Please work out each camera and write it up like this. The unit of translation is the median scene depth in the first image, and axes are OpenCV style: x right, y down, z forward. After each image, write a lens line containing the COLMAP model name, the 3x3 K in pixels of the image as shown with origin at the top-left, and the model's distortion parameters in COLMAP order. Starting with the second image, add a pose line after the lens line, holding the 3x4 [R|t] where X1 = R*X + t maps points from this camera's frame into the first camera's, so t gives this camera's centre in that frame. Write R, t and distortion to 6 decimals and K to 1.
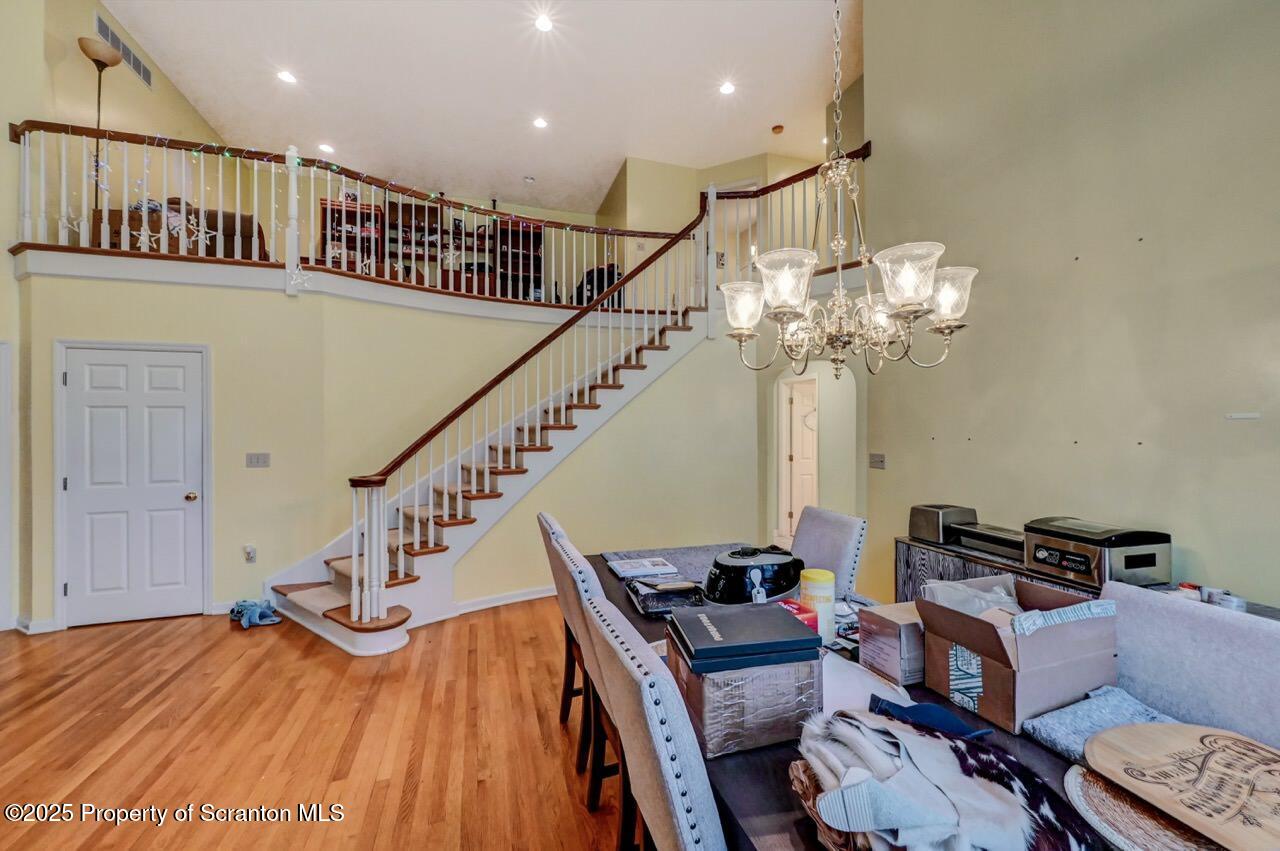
lens RADIAL K [[508.2, 0, 642.8], [0, 508.2, 429.5], [0, 0, 1]] dist [0.000269, 0.000118]
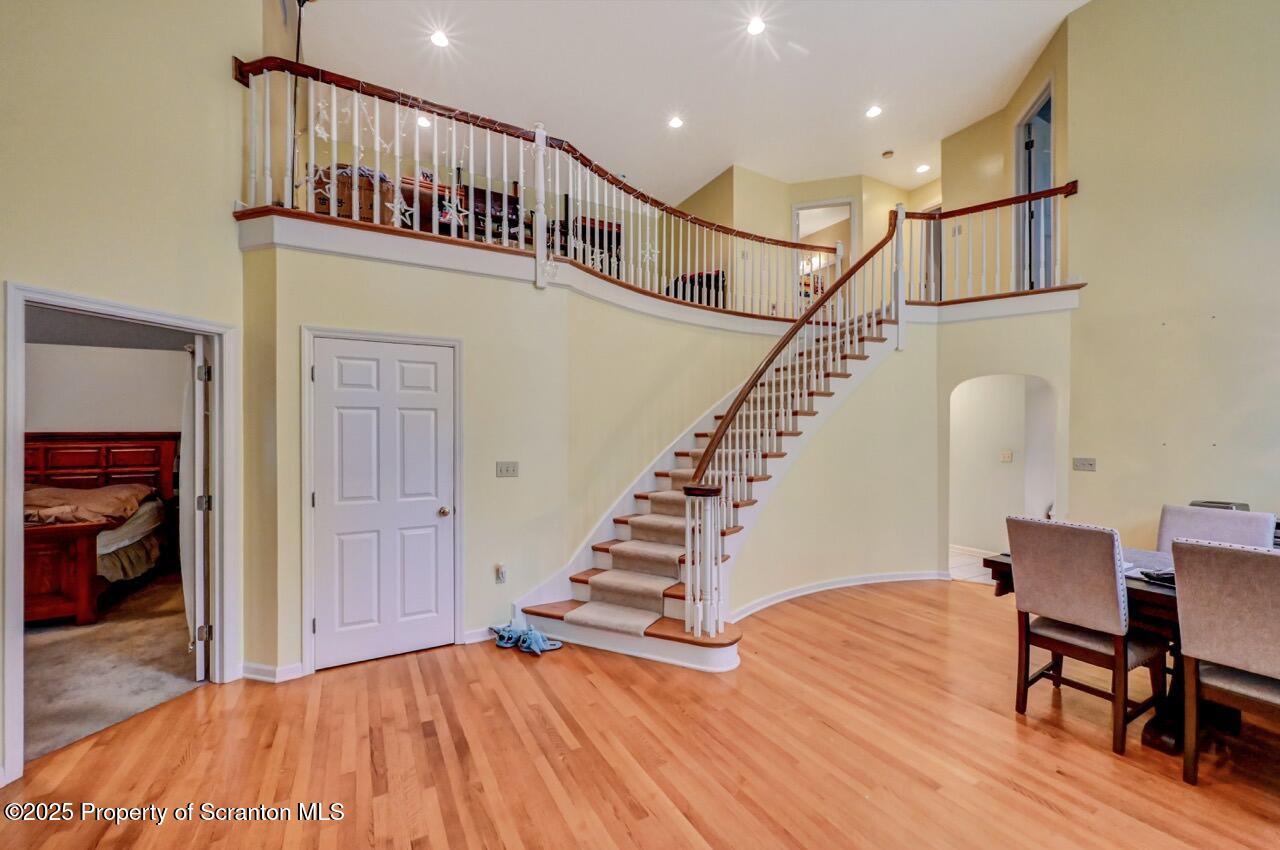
lens RADIAL K [[508.2, 0, 645.2], [0, 508.2, 438.0], [0, 0, 1]] dist [0.000269, 0.000118]
pose [[0.979640, 0.005793, 0.200680, -0.737070], [-0.008065, 0.999912, 0.010508, -0.007001], [-0.200602, -0.011912, 0.979600, 0.071113]]
